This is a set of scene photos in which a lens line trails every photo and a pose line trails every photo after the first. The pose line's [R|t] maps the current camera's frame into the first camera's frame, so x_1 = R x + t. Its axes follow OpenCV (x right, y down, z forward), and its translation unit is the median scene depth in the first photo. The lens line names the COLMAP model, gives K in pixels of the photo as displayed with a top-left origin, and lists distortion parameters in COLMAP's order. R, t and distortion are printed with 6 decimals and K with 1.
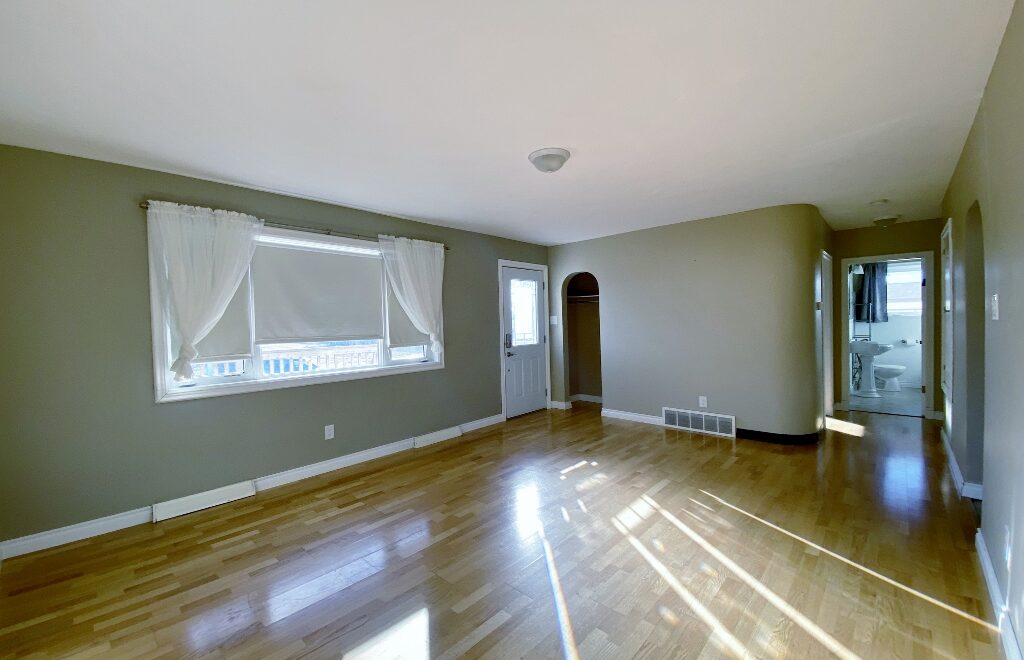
lens RADIAL K [[413.5, 0, 510.5], [0, 413.5, 330.5], [0, 0, 1]] dist [0.044422, -0.030427]
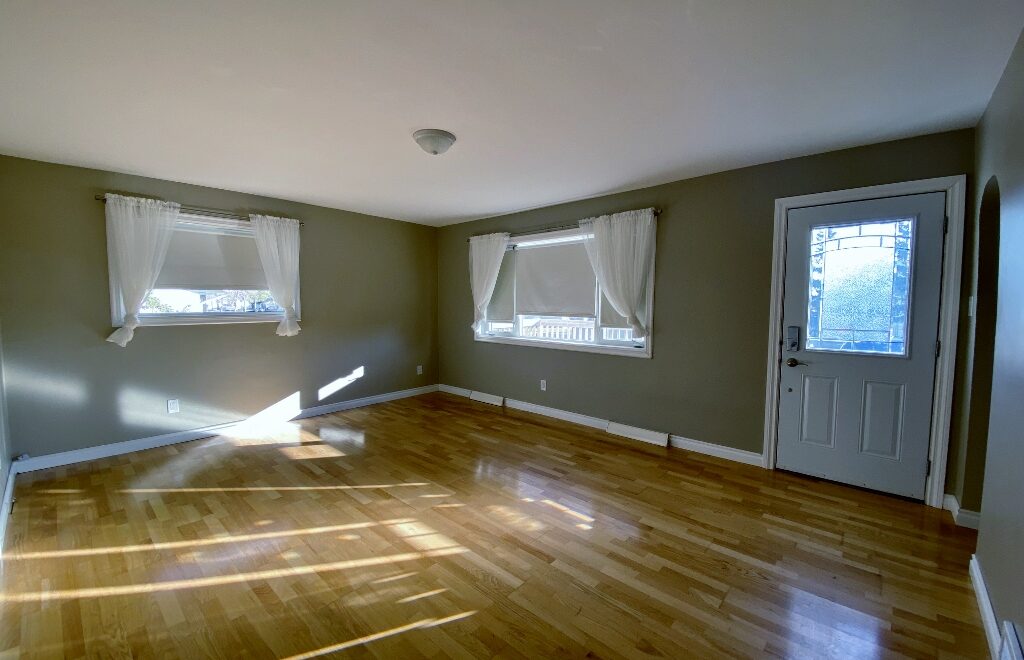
lens RADIAL K [[413.5, 0, 510.5], [0, 413.5, 330.5], [0, 0, 1]] dist [0.044422, -0.030427]
pose [[0.007586, 0.092246, -0.995707, 0.822520], [-0.025730, 0.995424, 0.092023, -0.043118], [0.999640, 0.024921, 0.009924, 0.866141]]
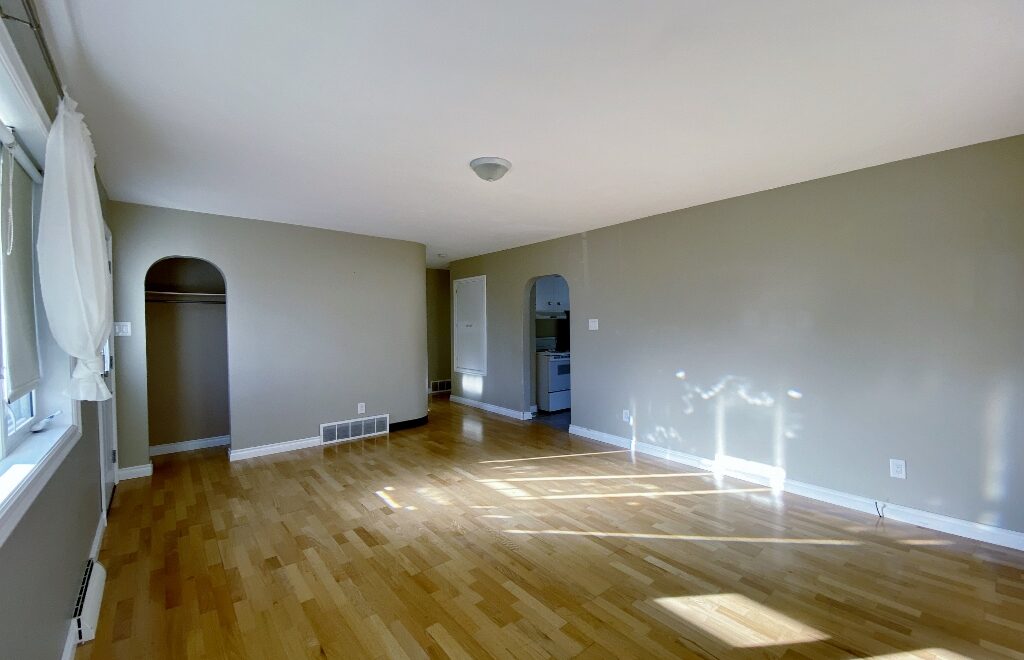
lens RADIAL K [[413.5, 0, 510.5], [0, 413.5, 330.5], [0, 0, 1]] dist [0.044422, -0.030427]
pose [[0.133584, 0.006002, 0.991019, -0.656208], [0.026938, 0.999590, -0.009685, -0.004323], [-0.990671, 0.027989, 0.133368, 0.608224]]
